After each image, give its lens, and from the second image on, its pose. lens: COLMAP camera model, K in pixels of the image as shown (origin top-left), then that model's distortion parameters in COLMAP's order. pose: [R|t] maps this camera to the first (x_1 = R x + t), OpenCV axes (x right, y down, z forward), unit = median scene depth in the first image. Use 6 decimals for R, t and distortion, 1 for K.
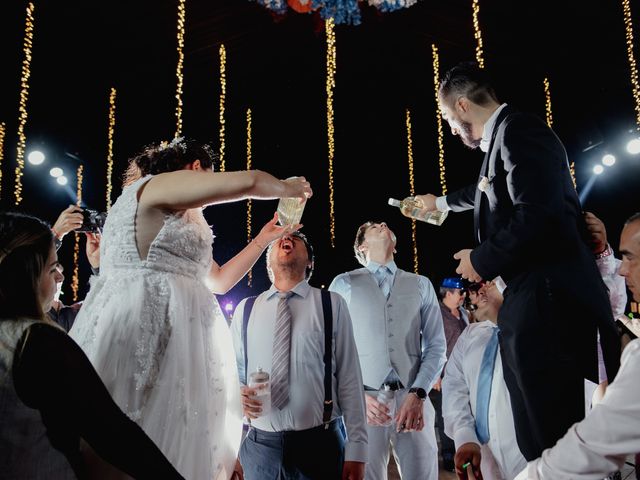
lens RADIAL K [[495.3, 0, 320.0], [0, 495.3, 240.0], [0, 0, 1]] dist [-0.036156, 0.007929]
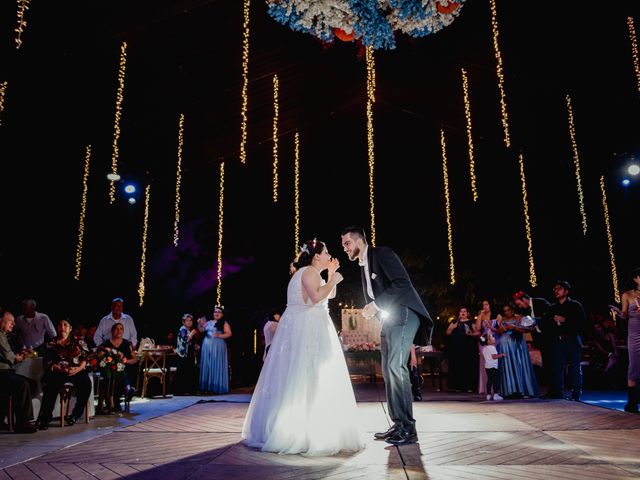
lens RADIAL K [[495.3, 0, 320.0], [0, 495.3, 240.0], [0, 0, 1]] dist [-0.036156, 0.007929]
pose [[0.996697, -0.007135, -0.080893, -0.006568], [0.001425, 0.997516, -0.070420, 0.098609], [0.081195, 0.070072, 0.994232, -0.154597]]
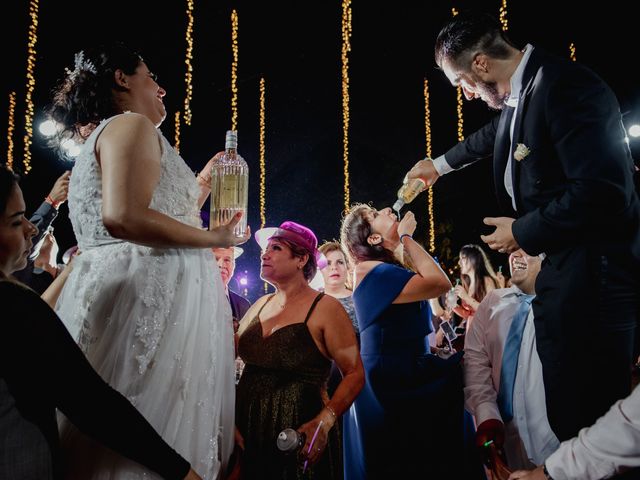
lens RADIAL K [[495.3, 0, 320.0], [0, 495.3, 240.0], [0, 0, 1]] dist [-0.036156, 0.007929]
pose [[0.999549, 0.005349, -0.029533, 0.001666], [-0.003882, 0.998766, 0.049508, 0.009504], [0.029762, -0.049371, 0.998337, 0.025148]]
